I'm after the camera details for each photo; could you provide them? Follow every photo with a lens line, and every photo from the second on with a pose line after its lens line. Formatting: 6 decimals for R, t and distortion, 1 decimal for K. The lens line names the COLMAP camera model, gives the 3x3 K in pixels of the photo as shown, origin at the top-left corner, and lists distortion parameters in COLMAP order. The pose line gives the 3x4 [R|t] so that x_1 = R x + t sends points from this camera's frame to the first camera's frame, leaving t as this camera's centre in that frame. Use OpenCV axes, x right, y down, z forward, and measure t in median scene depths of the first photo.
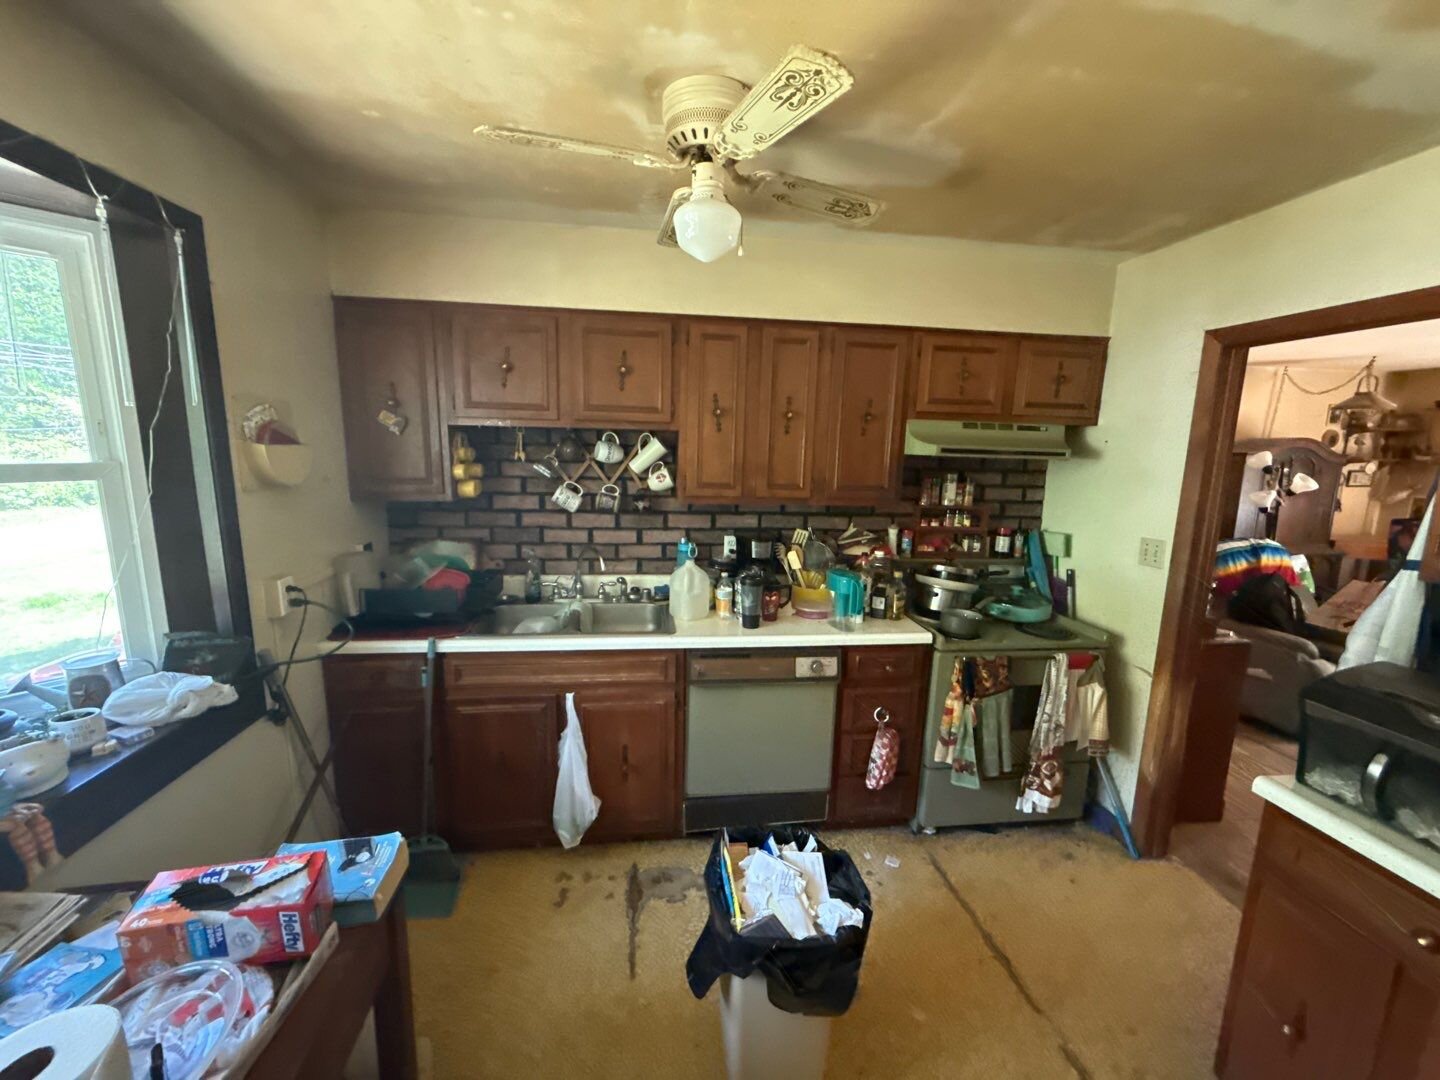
lens RADIAL K [[574.5, 0, 720.3], [0, 574.5, 538.5], [0, 0, 1]] dist [0.000658, 0.000252]
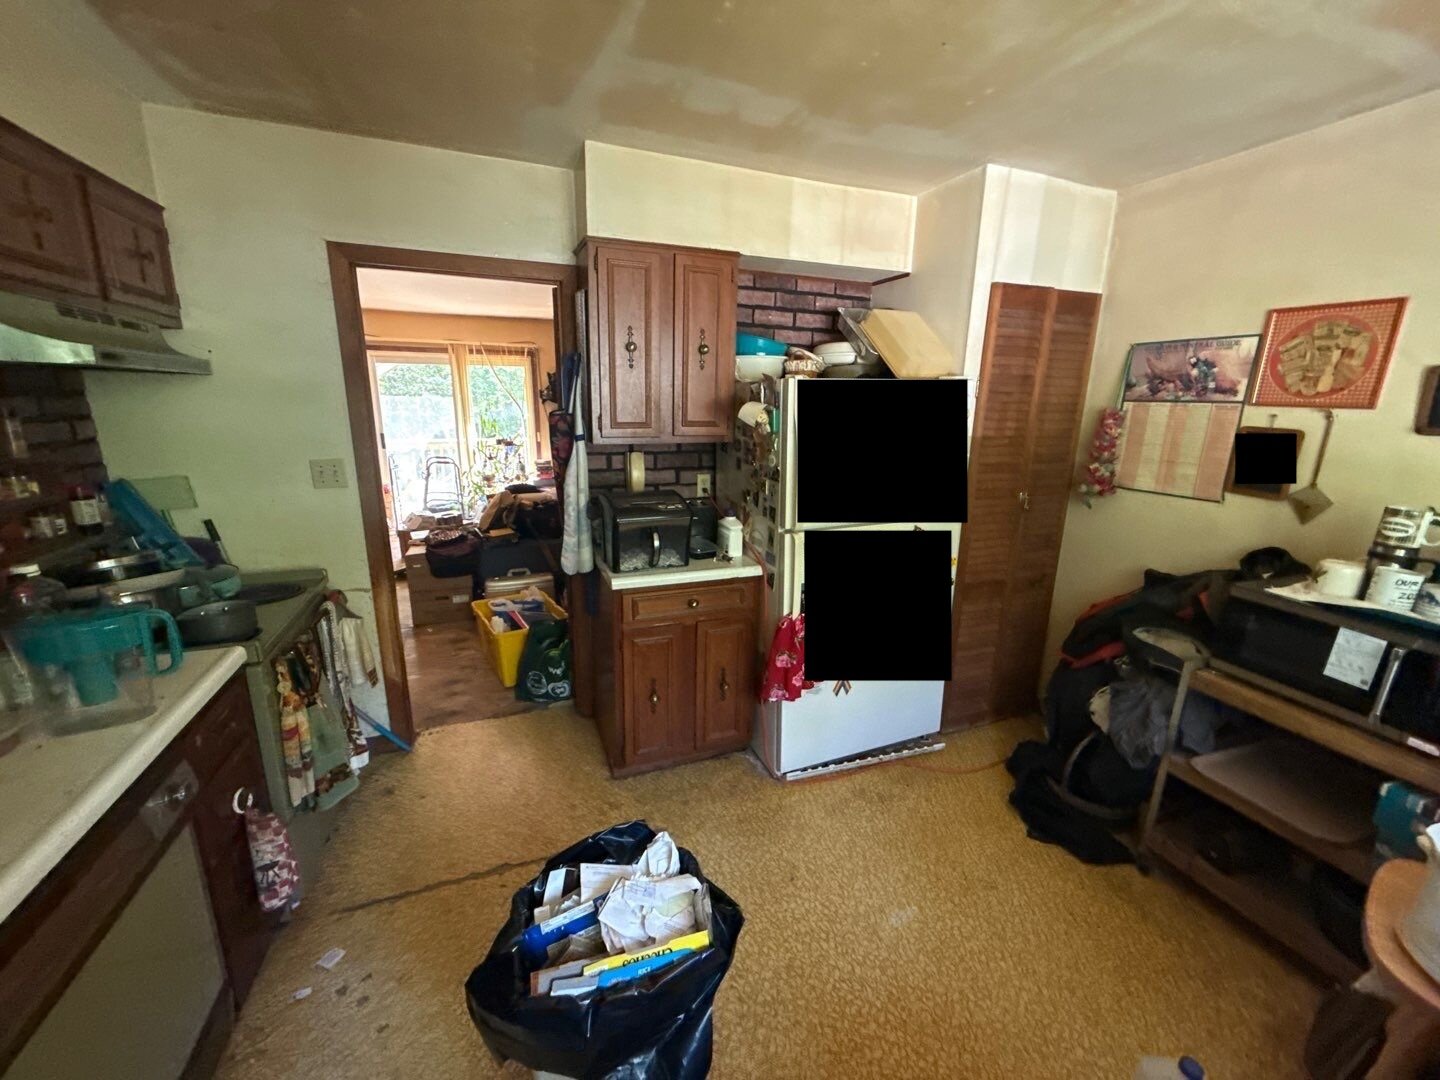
lens RADIAL K [[574.5, 0, 717.1], [0, 574.5, 542.5], [0, 0, 1]] dist [0.000658, 0.000252]
pose [[-0.232798, -0.265148, 0.935682, -0.338356], [0.135448, 0.943900, 0.301176, -0.069351], [-0.963047, 0.196849, -0.183824, 0.571037]]
